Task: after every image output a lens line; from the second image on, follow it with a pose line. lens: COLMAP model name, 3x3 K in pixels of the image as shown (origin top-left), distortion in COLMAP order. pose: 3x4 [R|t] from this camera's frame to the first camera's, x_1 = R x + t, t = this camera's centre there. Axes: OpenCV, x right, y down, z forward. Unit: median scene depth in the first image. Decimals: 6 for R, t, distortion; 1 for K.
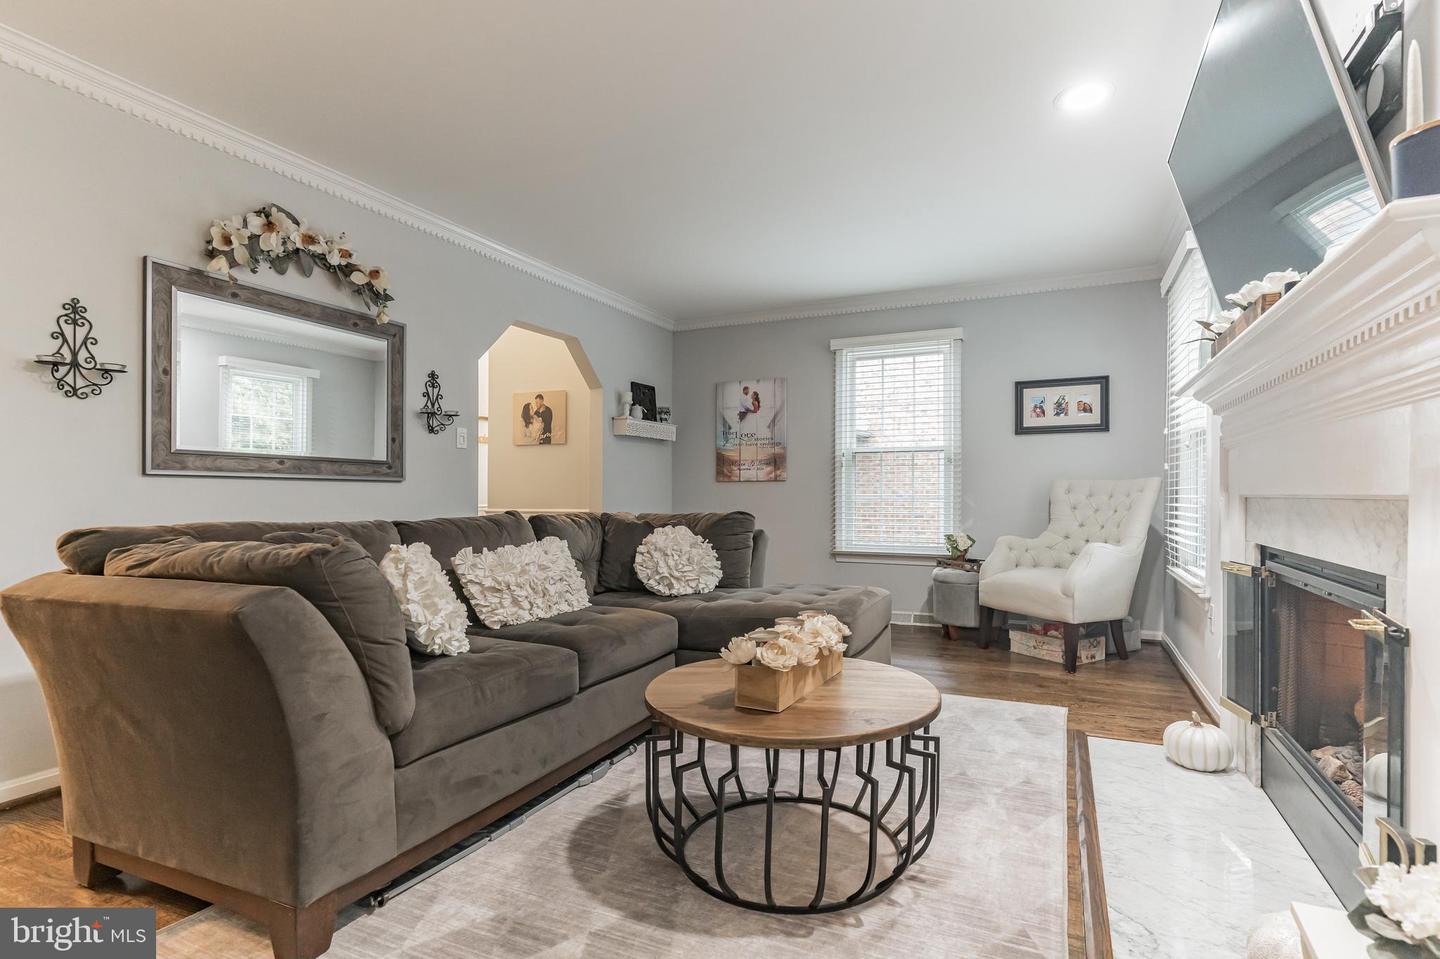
lens RADIAL K [[736.2, 0, 715.6], [0, 736.2, 487.8], [0, 0, 1]] dist [0.002917, 0.000018]
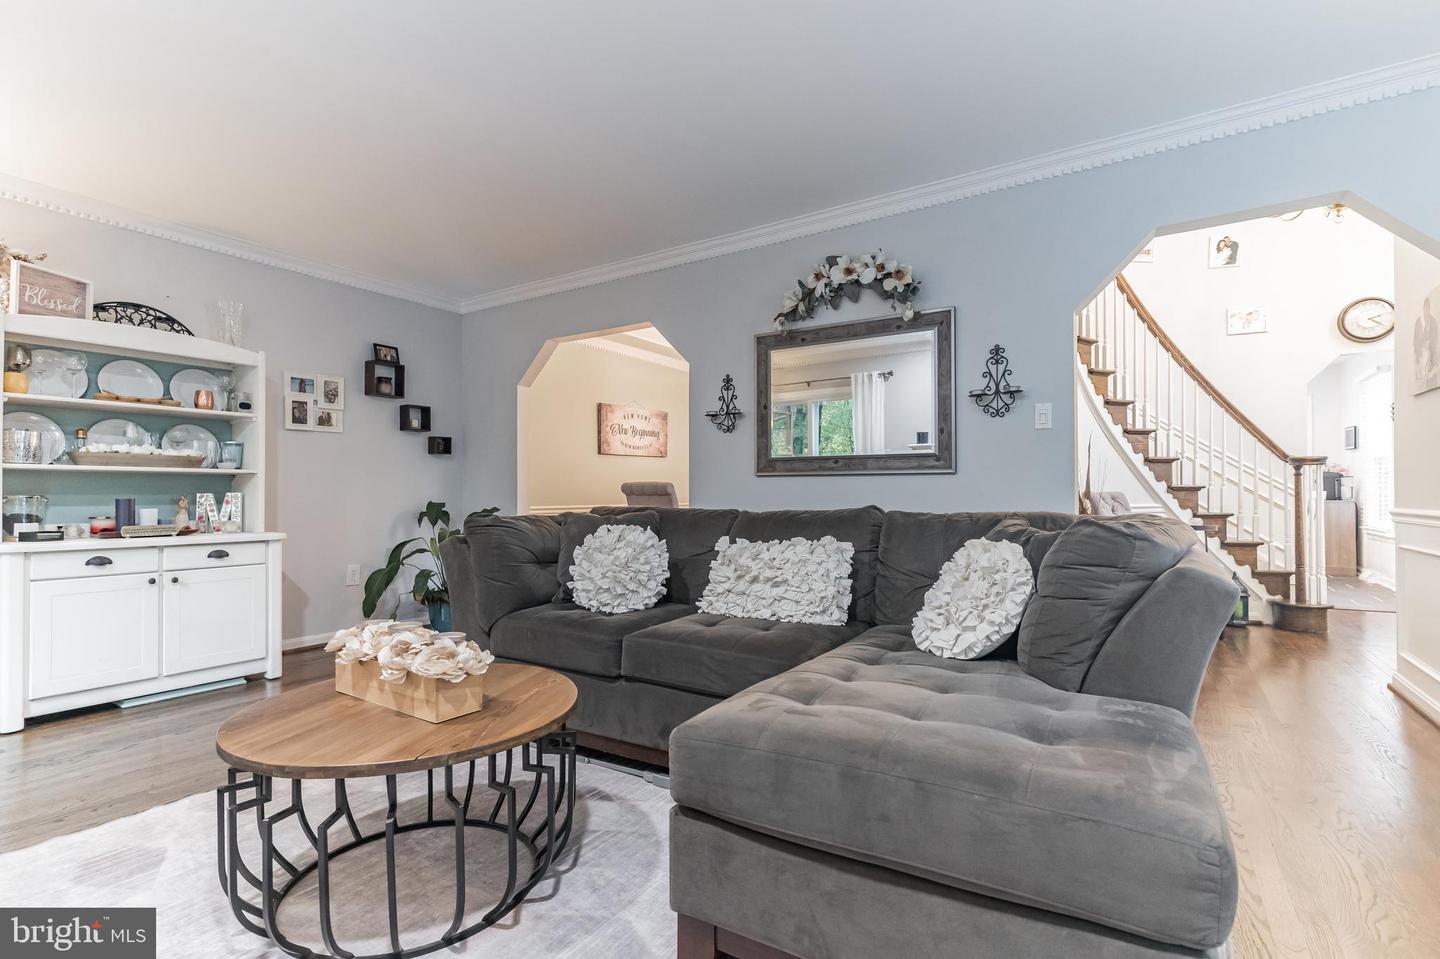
lens RADIAL K [[688.9, 0, 730.4], [0, 688.9, 484.3], [0, 0, 1]] dist [-0.000307, 0.002562]
pose [[-0.146313, -0.010339, -0.989184, 0.639835], [0.012157, 0.999851, -0.012248, 0.016733], [0.989164, -0.013817, -0.146165, 1.103720]]
